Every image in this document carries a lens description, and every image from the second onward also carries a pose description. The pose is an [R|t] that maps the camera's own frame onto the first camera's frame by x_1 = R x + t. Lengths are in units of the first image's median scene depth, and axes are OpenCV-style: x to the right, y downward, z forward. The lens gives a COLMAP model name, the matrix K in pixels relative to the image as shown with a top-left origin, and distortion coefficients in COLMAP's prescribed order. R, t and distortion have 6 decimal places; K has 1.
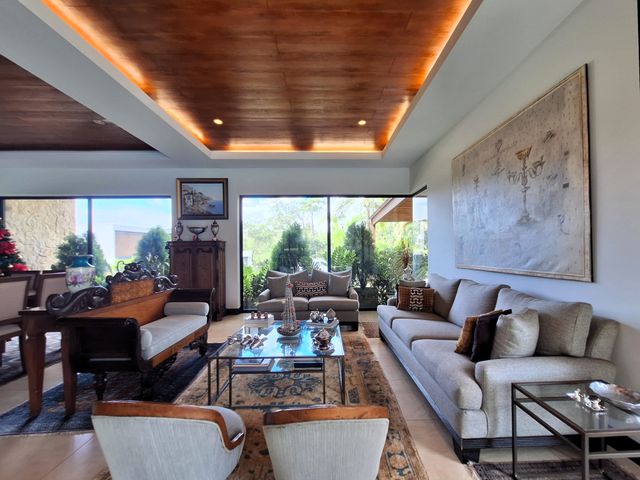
lens RADIAL K [[291.1, 0, 320.0], [0, 291.1, 240.0], [0, 0, 1]] dist [0.000075, -0.000016]
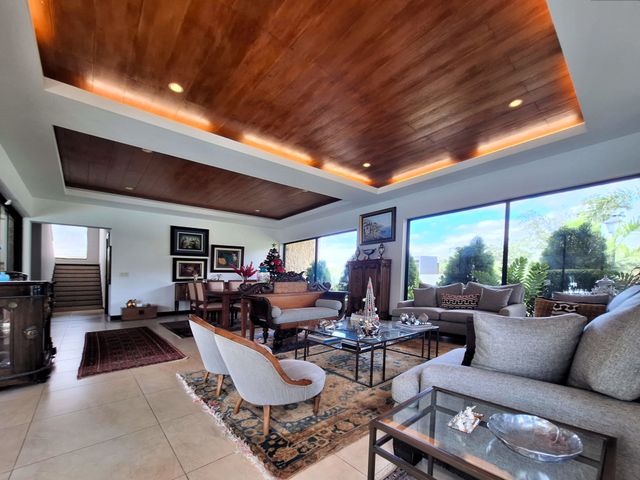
lens RADIAL K [[261.6, 0, 319.5], [0, 261.6, 267.9], [0, 0, 1]] dist [0.000727, 0.000094]
pose [[0.630300, -0.042274, -0.775200, 0.323174], [0.041668, 0.998919, -0.020595, 0.049383], [0.775232, -0.019320, 0.631380, 0.088536]]
